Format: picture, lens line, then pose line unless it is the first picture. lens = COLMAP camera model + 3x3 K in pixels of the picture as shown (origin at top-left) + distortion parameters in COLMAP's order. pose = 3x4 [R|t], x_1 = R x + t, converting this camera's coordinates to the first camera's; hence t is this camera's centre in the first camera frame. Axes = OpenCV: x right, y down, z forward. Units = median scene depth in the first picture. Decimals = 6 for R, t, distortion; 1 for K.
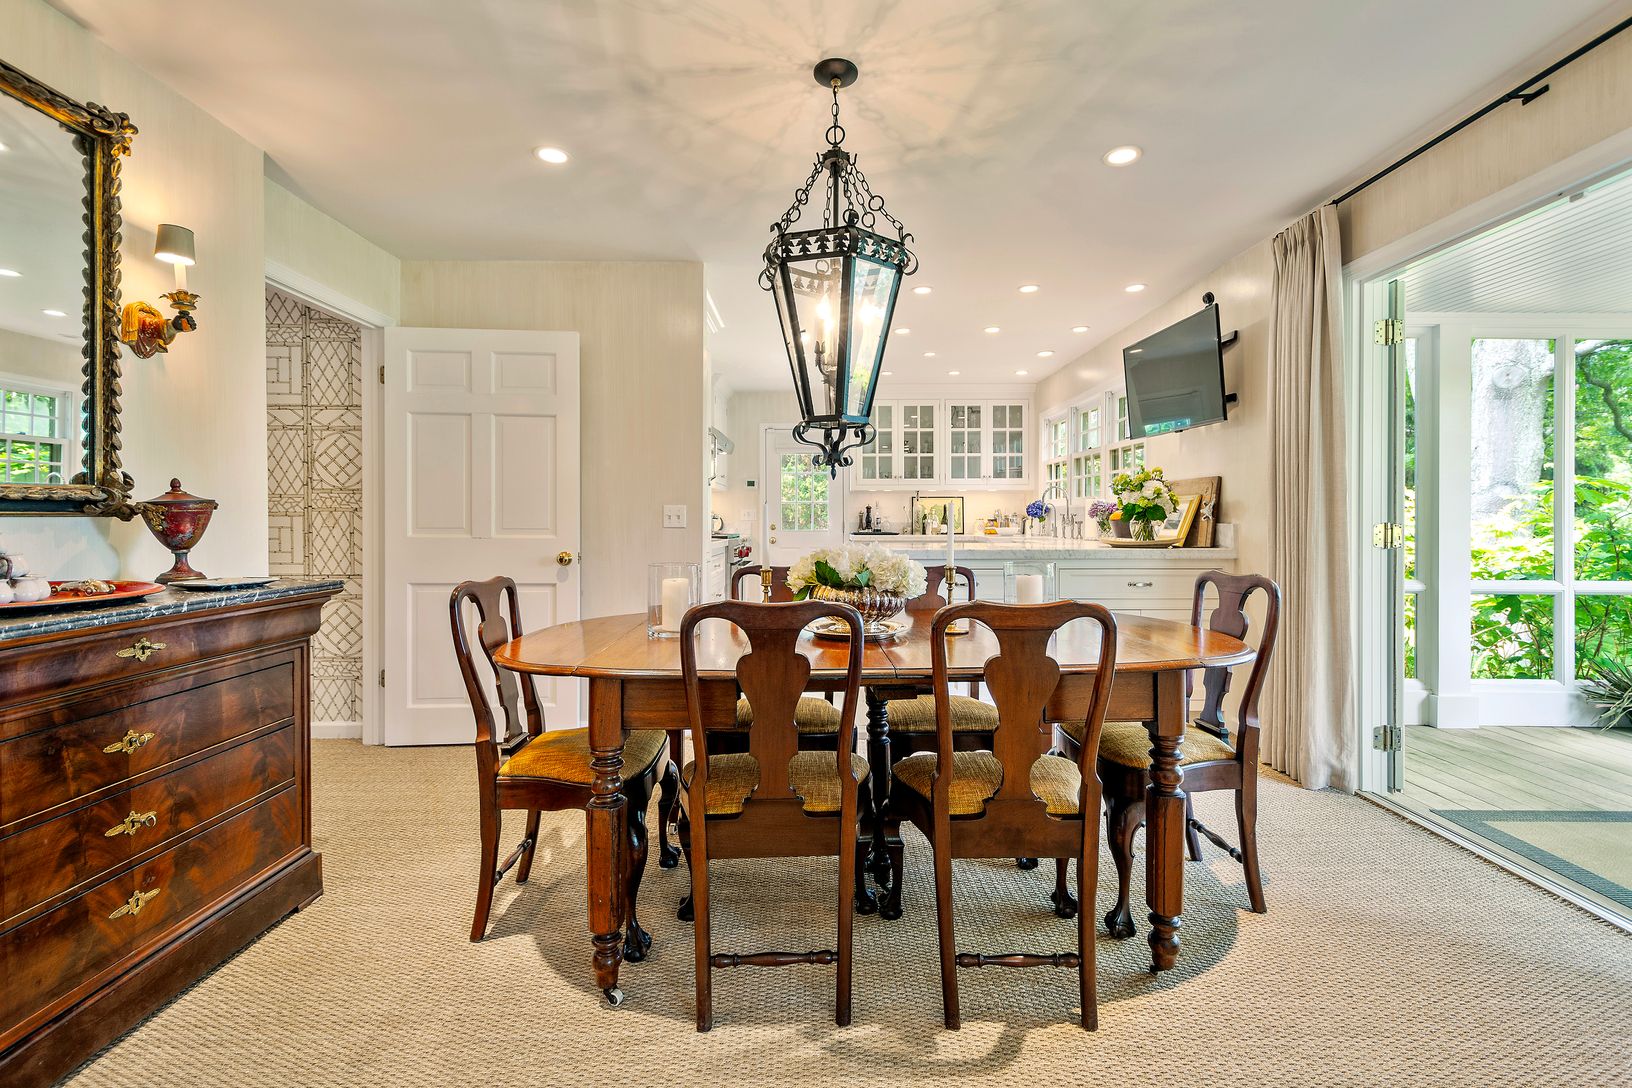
lens RADIAL K [[716.7, 0, 816.4], [0, 716.7, 530.2], [0, 0, 1]] dist [0.002743, -0.000004]
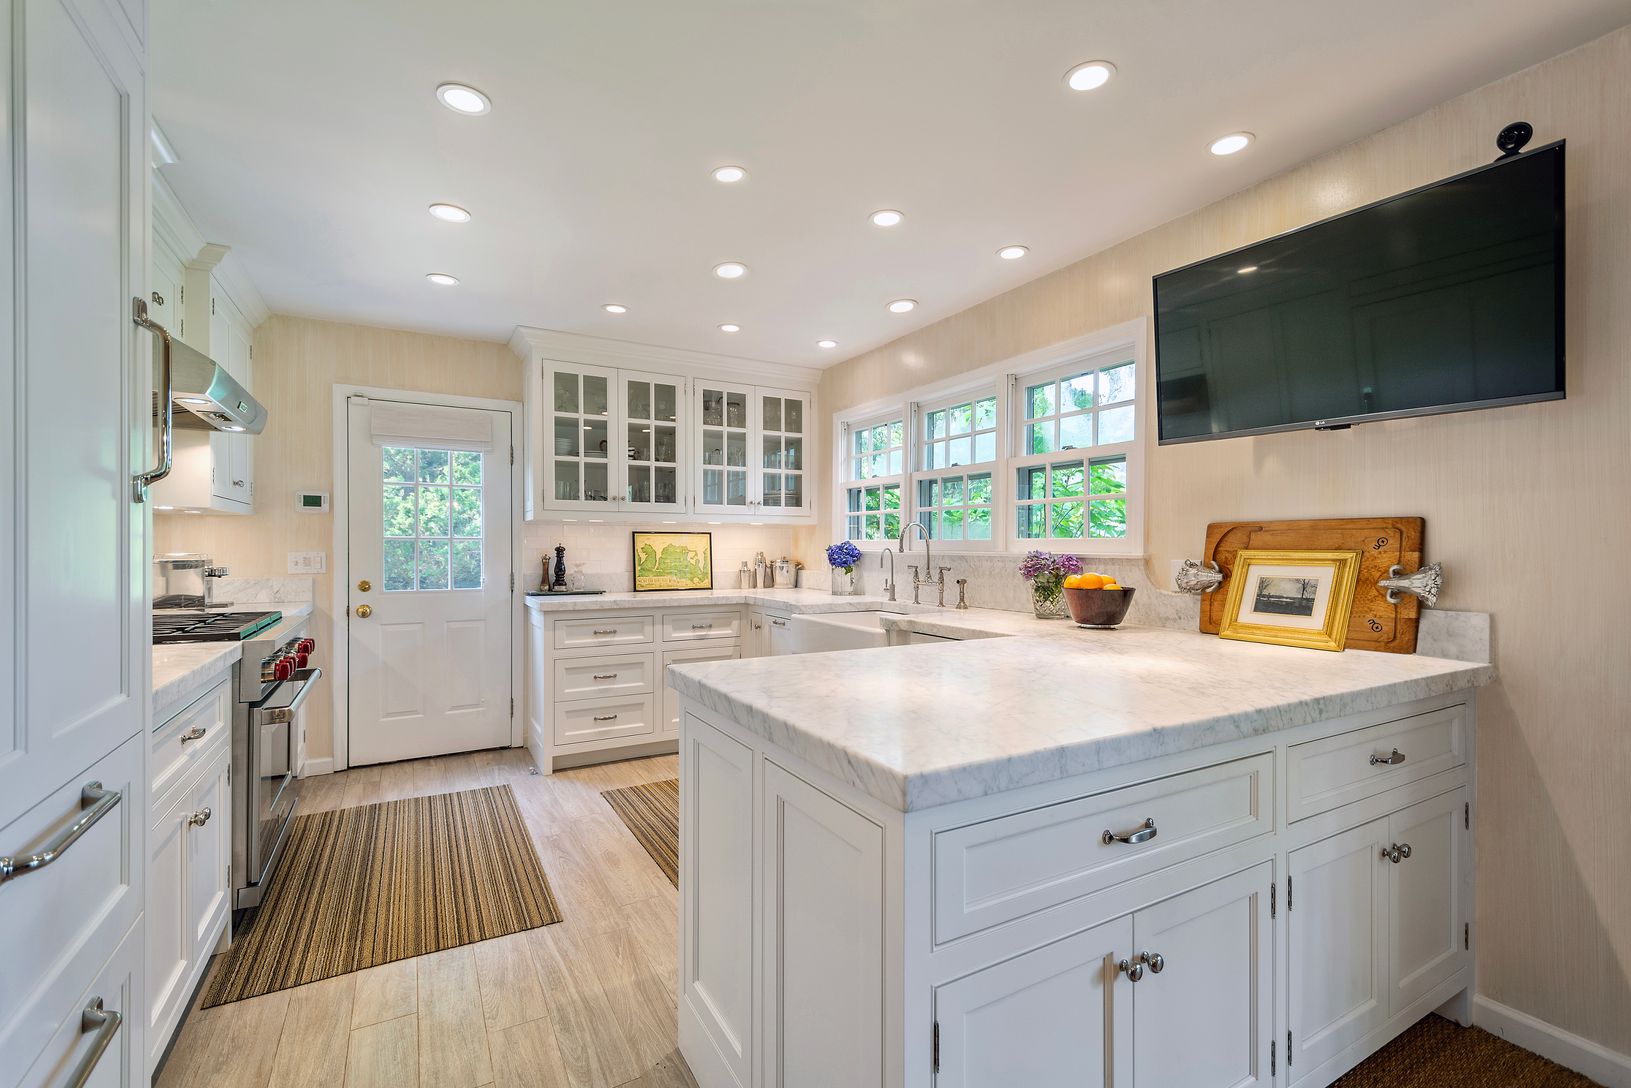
lens RADIAL K [[716.3, 0, 826.5], [0, 716.3, 552.4], [0, 0, 1]] dist [0.002743, -0.000004]
pose [[0.861827, 0.000999, 0.507202, -0.037936], [0.003483, 0.999963, -0.007889, -0.024464], [-0.507191, 0.008565, 0.861791, 0.402834]]
